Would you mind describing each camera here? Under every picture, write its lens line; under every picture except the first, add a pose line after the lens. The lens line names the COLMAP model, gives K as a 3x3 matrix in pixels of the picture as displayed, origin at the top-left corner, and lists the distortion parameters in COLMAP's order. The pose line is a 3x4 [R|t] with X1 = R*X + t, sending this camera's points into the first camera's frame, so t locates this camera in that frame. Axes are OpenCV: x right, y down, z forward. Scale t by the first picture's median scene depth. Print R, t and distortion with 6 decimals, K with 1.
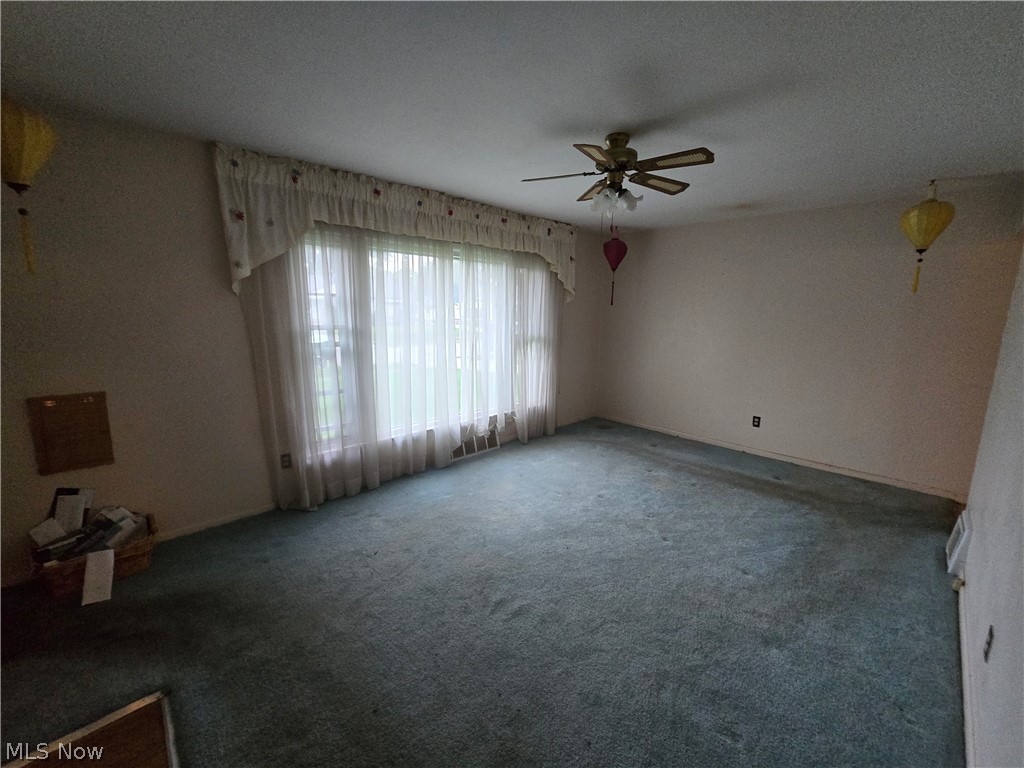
lens RADIAL K [[418.9, 0, 507.1], [0, 418.9, 381.6], [0, 0, 1]] dist [-0.002043, 0.000240]
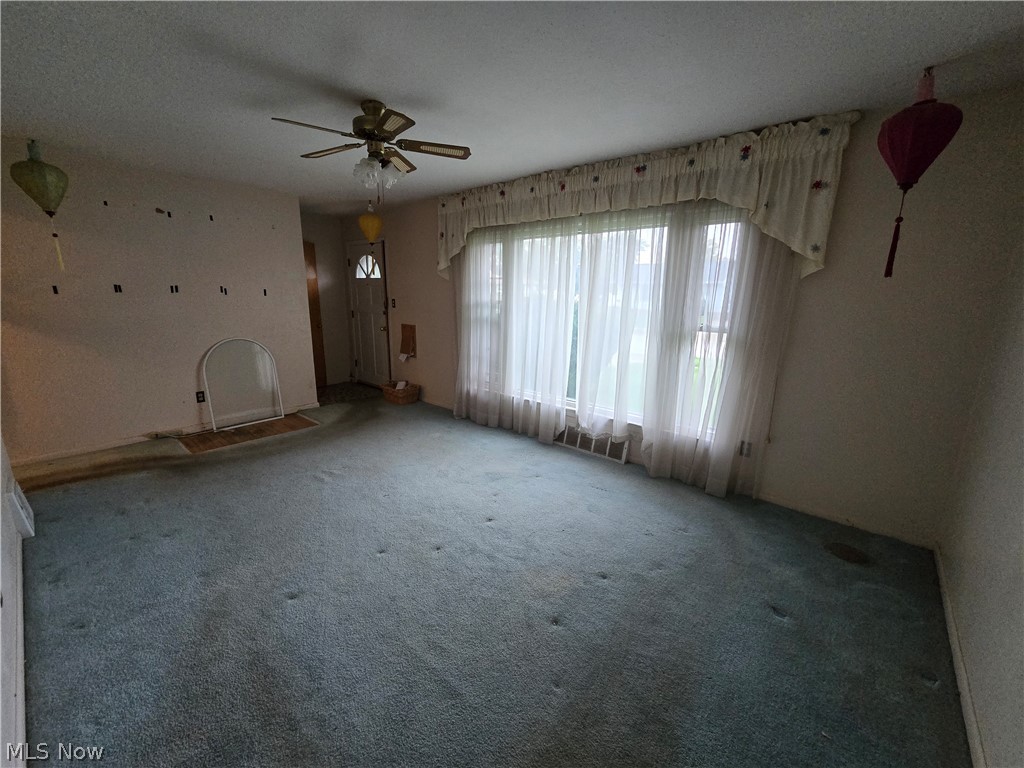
lens RADIAL K [[418.9, 0, 507.1], [0, 418.9, 381.6], [0, 0, 1]] dist [-0.002043, 0.000240]
pose [[0.085281, 0.202970, -0.975464, 0.838157], [-0.178722, 0.966268, 0.185431, -0.119683], [0.980197, 0.158523, 0.118680, 0.786137]]
